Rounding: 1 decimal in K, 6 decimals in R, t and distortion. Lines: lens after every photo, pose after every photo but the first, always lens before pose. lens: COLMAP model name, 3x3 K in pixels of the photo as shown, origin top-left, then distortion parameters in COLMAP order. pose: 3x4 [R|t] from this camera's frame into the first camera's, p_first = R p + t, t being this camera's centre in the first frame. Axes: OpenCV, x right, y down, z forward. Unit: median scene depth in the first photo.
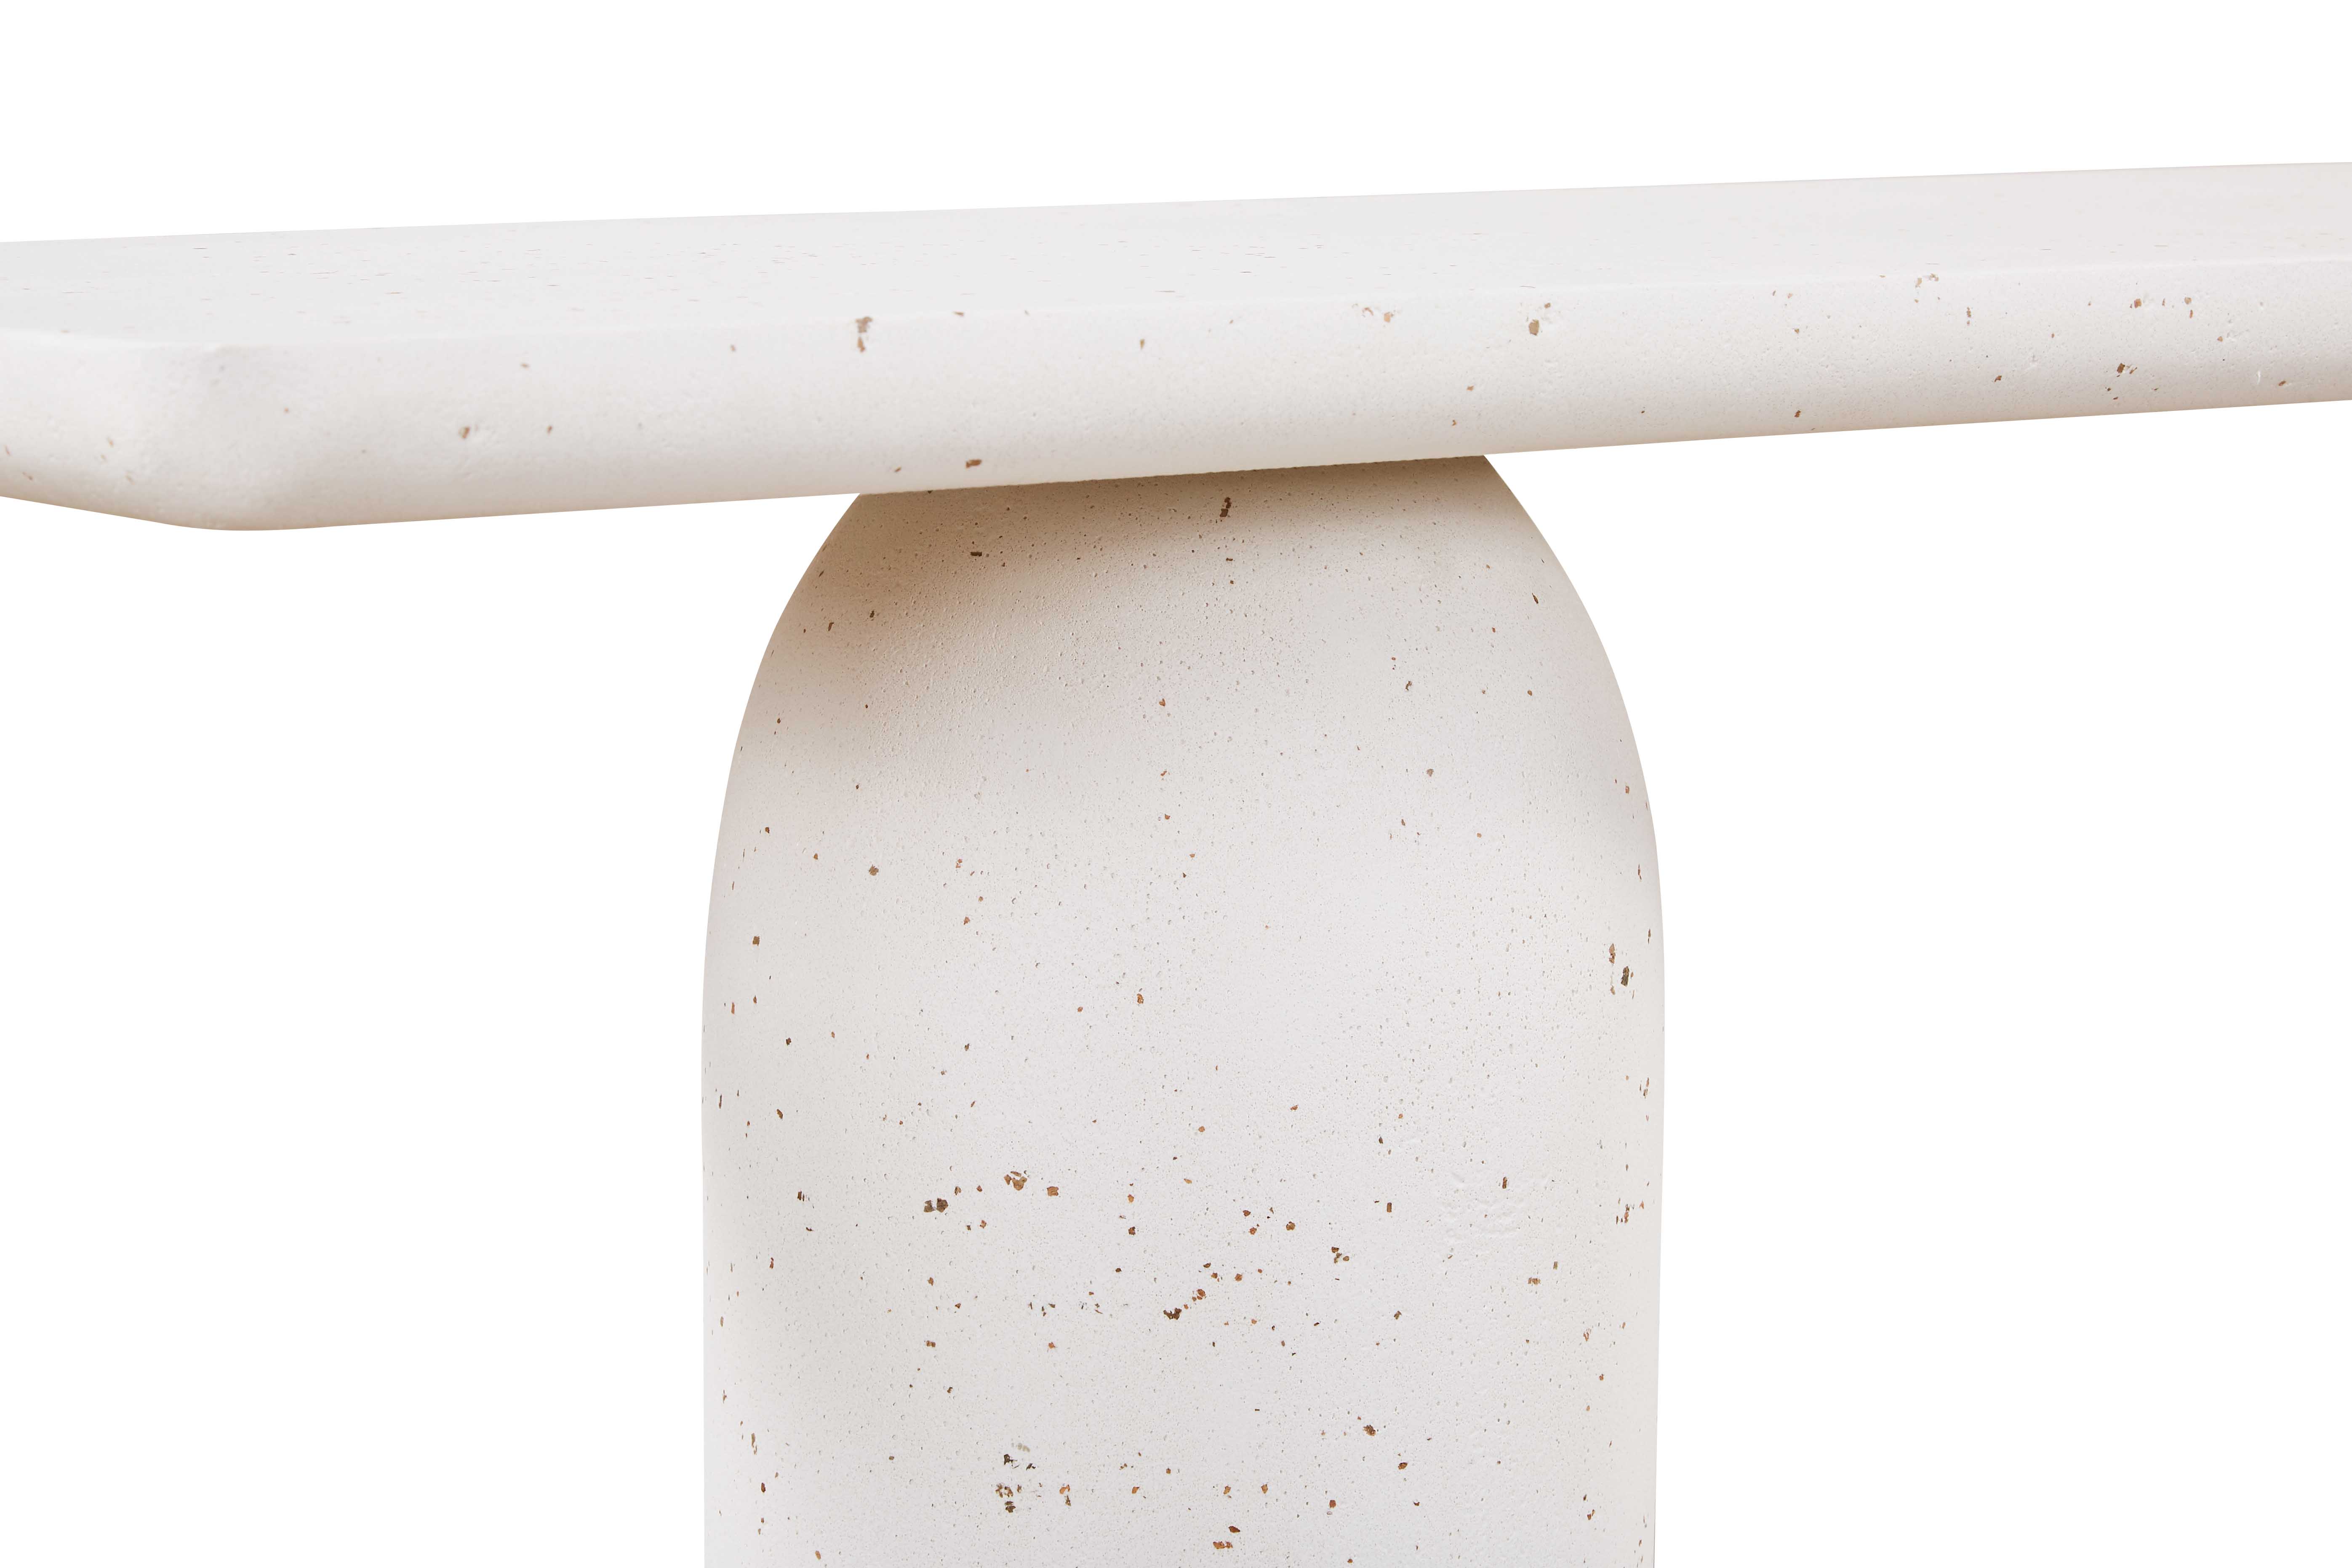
lens RADIAL K [[6635.7, 0, 1178.2], [0, 6635.7, 784.6], [0, 0, 1]] dist [-0.032760, 0.000000]
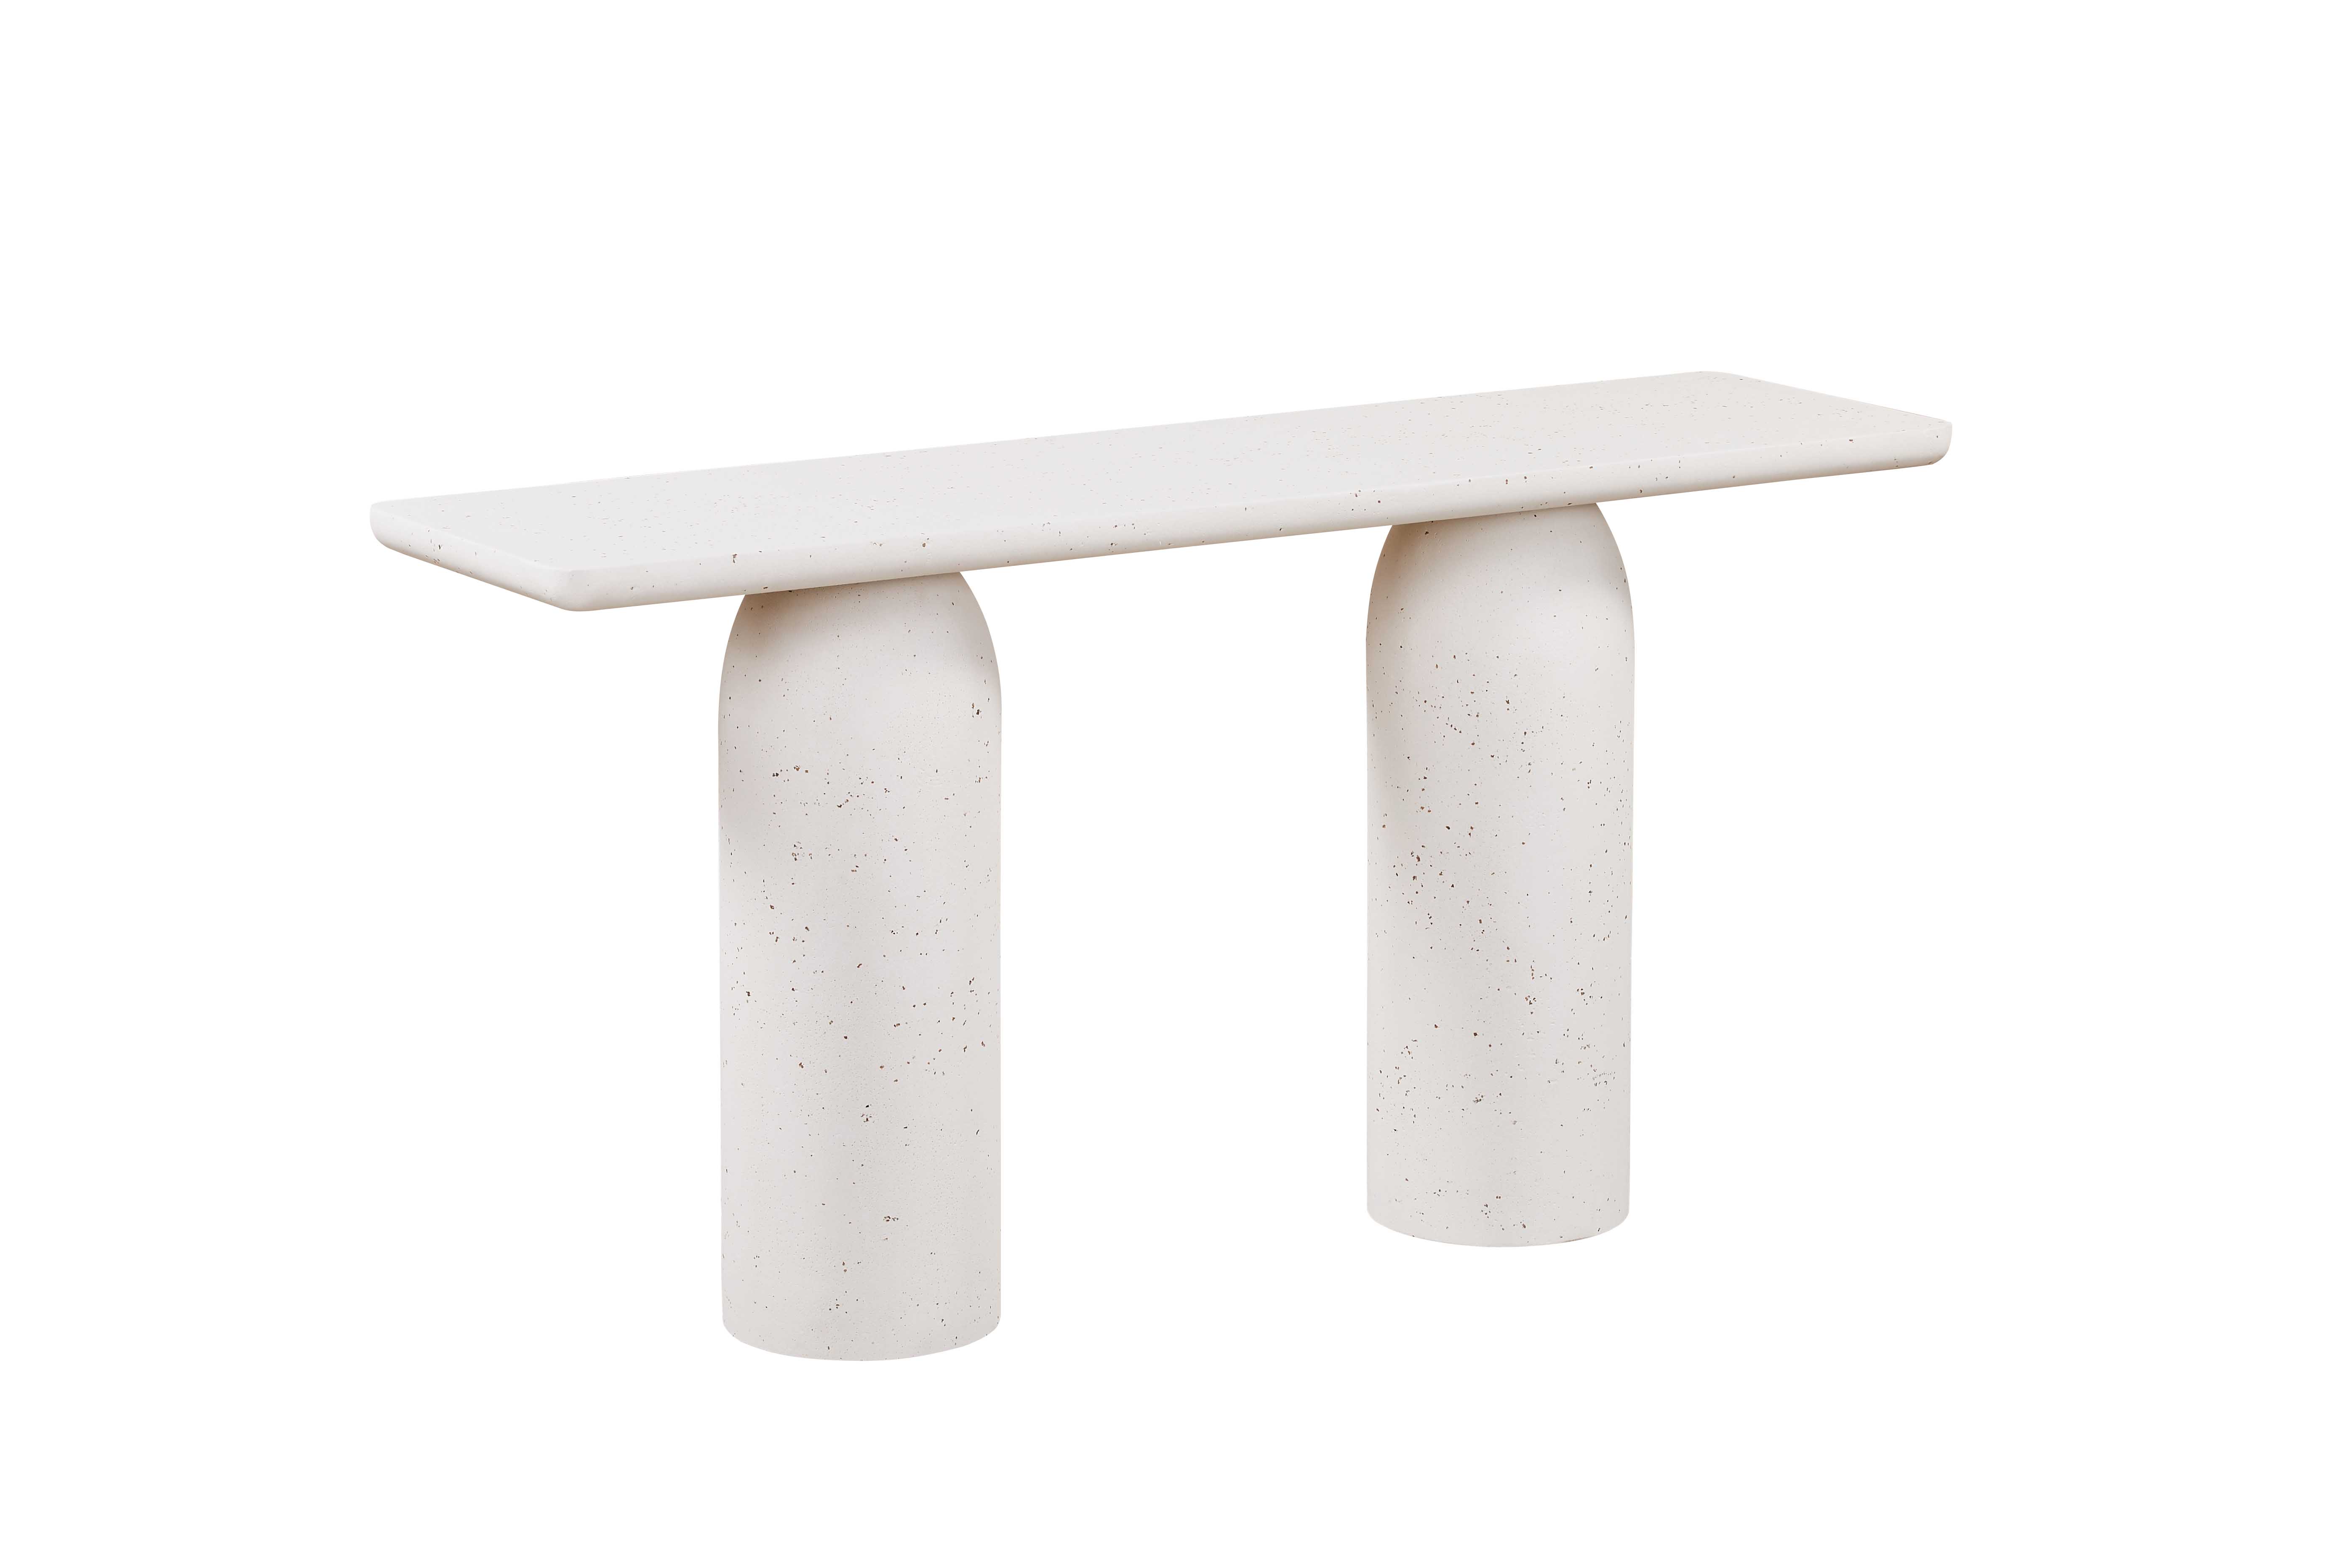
lens RADIAL K [[6635.7, 0, 1174.9], [0, 6635.7, 784.1], [0, 0, 1]] dist [-0.032760, 0.000000]
pose [[0.997464, 0.017232, -0.069055, 0.427765], [-0.012088, 0.997168, 0.074225, -0.200941], [0.070139, -0.073202, 0.994848, -2.559572]]
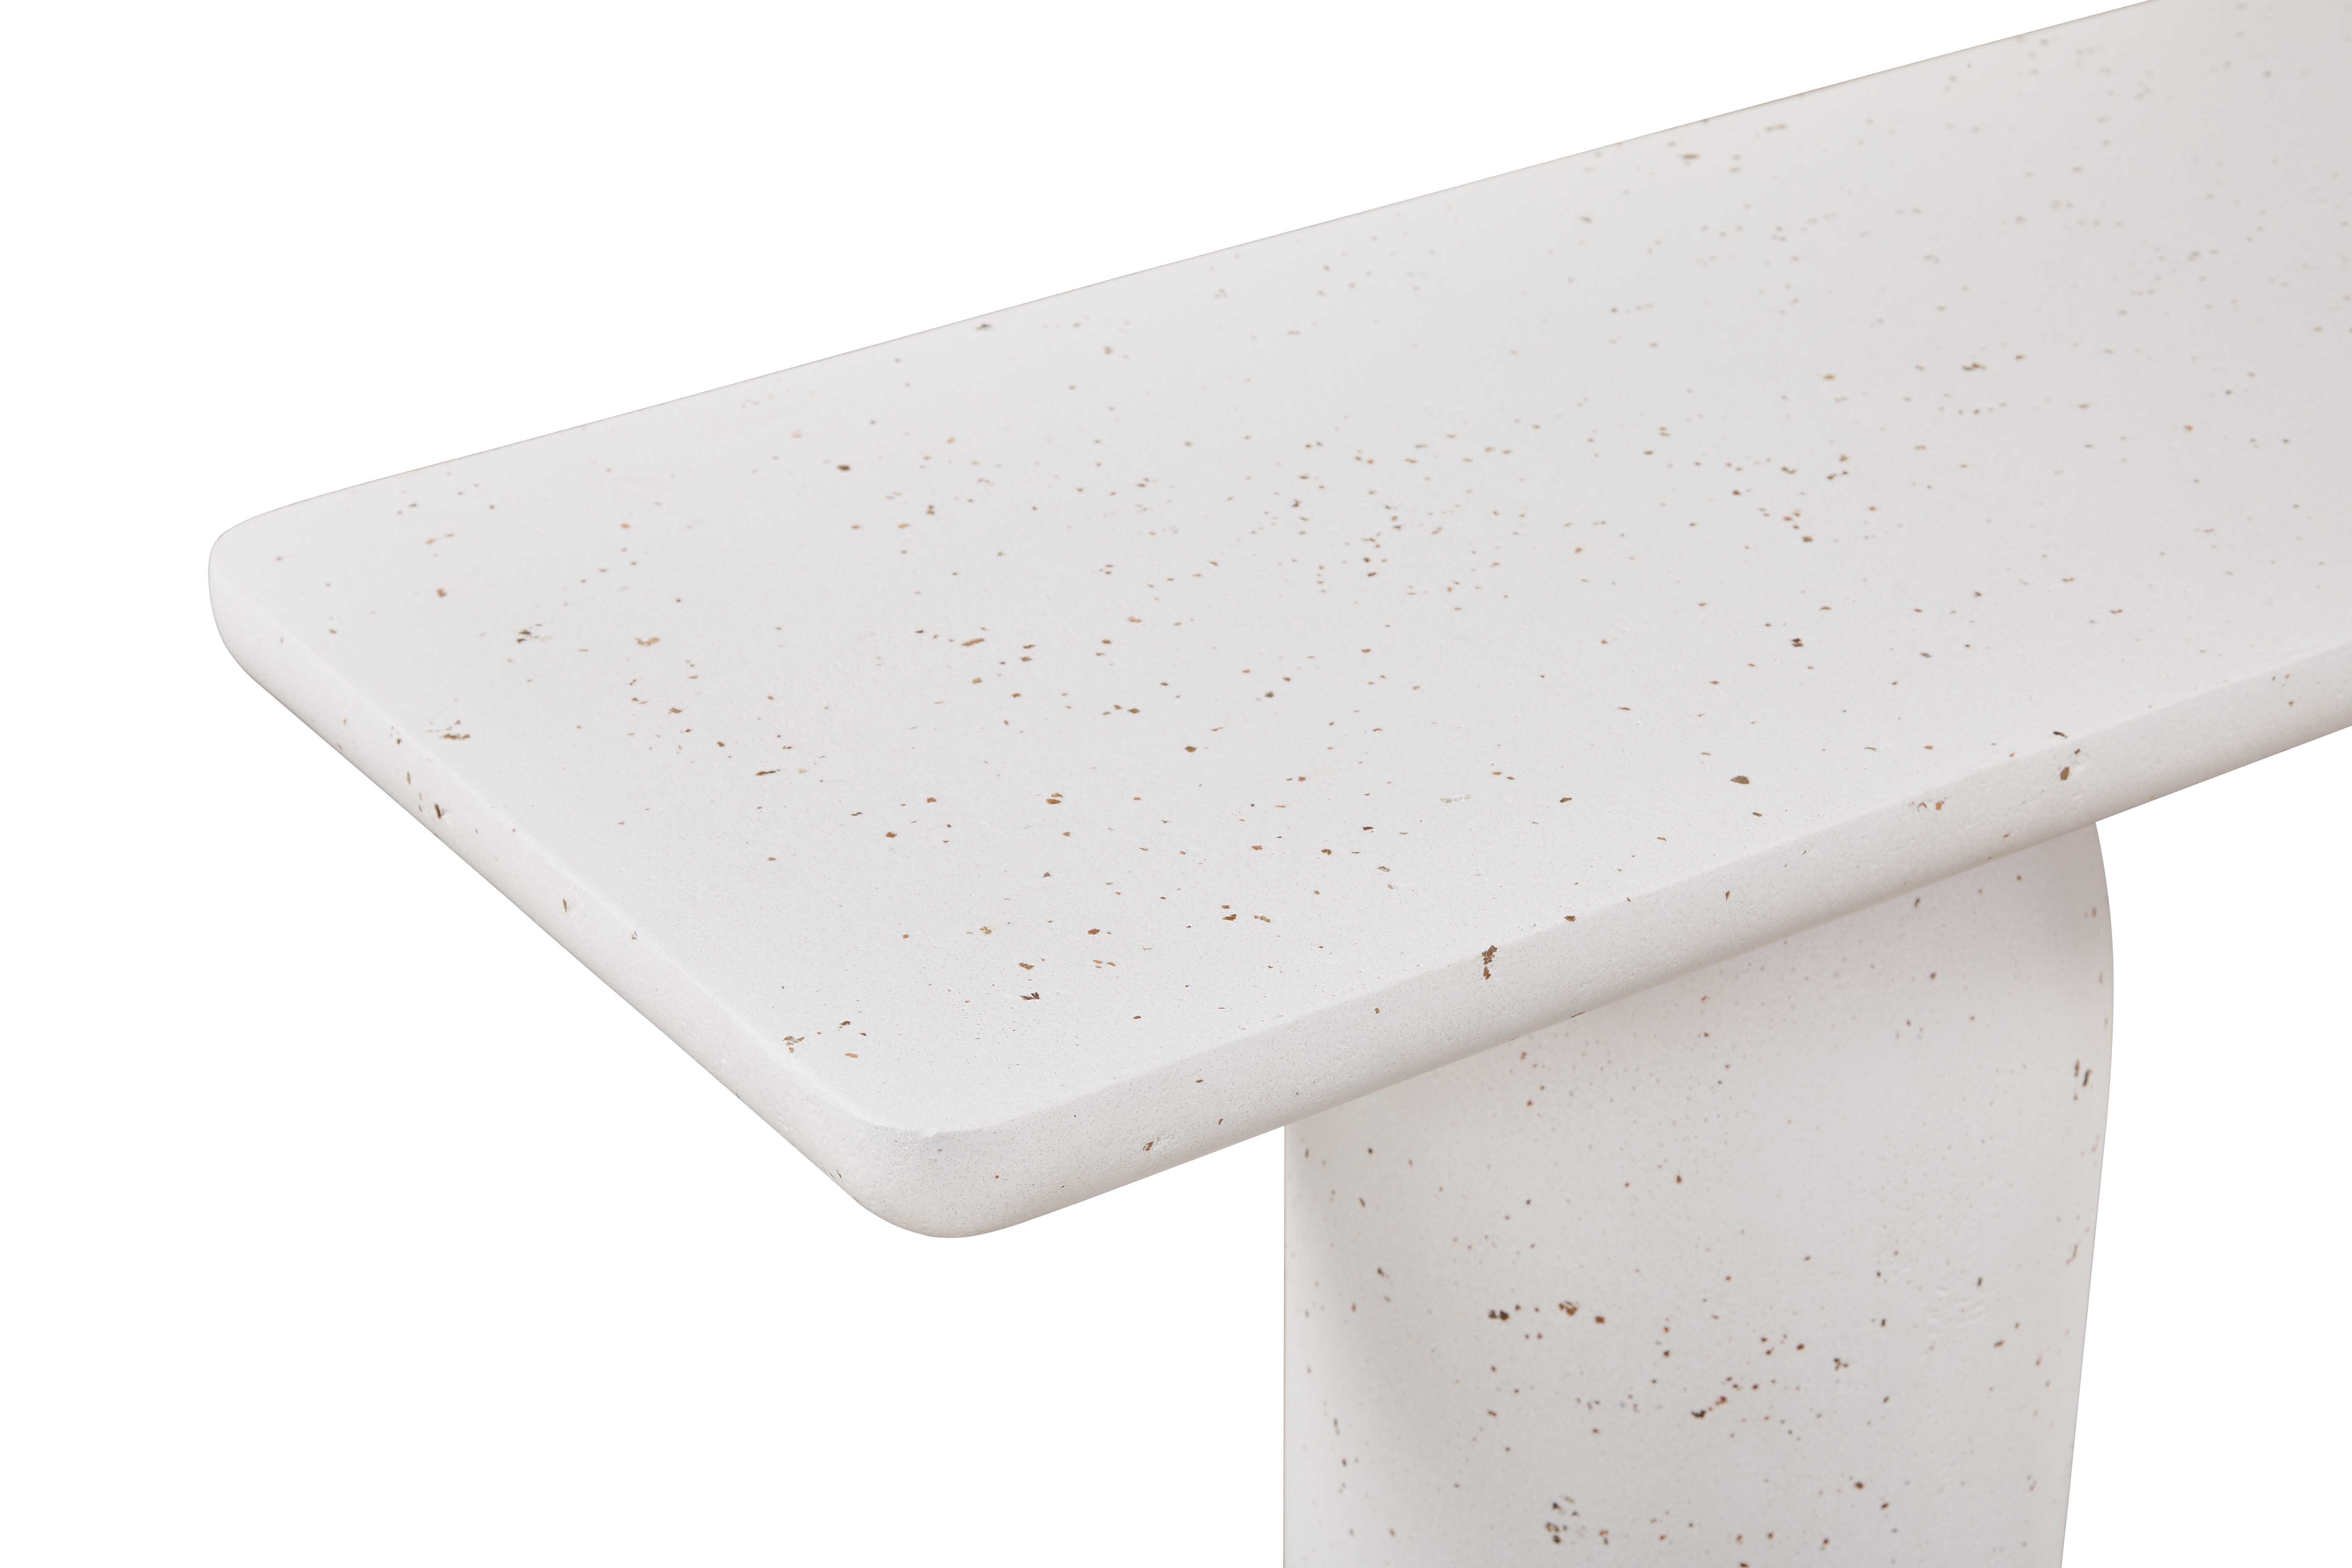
lens RADIAL K [[5234.1, 0, 1175.6], [0, 5234.1, 786.5], [0, 0, 1]] dist [0.000526, 0.000000]
pose [[0.998855, 0.009039, -0.046985, -0.051319], [0.007795, 0.938126, 0.346205, -0.350926], [0.047207, -0.346175, 0.936981, 0.154145]]
